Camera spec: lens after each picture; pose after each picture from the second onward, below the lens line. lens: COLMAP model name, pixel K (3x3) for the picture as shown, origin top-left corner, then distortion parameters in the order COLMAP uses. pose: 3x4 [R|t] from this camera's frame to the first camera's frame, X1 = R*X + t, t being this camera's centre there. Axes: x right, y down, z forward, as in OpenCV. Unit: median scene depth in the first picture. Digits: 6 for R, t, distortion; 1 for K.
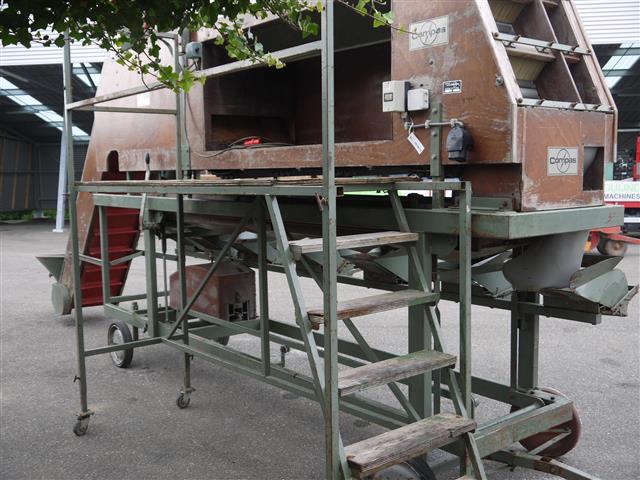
lens RADIAL K [[687.8, 0, 320.0], [0, 687.8, 240.0], [0, 0, 1]] dist [-0.017708, -0.010782]
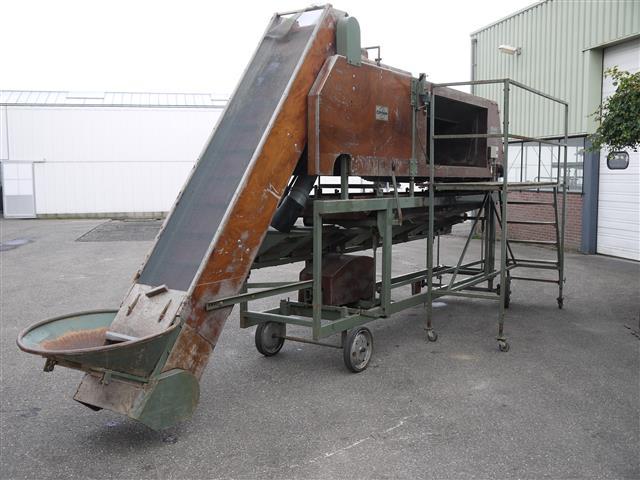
lens RADIAL K [[687.8, 0, 320.0], [0, 687.8, 240.0], [0, 0, 1]] dist [-0.017708, -0.010782]
pose [[-0.316730, -0.069291, 0.945982, -1.322551], [0.089781, 0.990660, 0.102624, -0.121561], [-0.944257, 0.117435, -0.307550, 1.474448]]
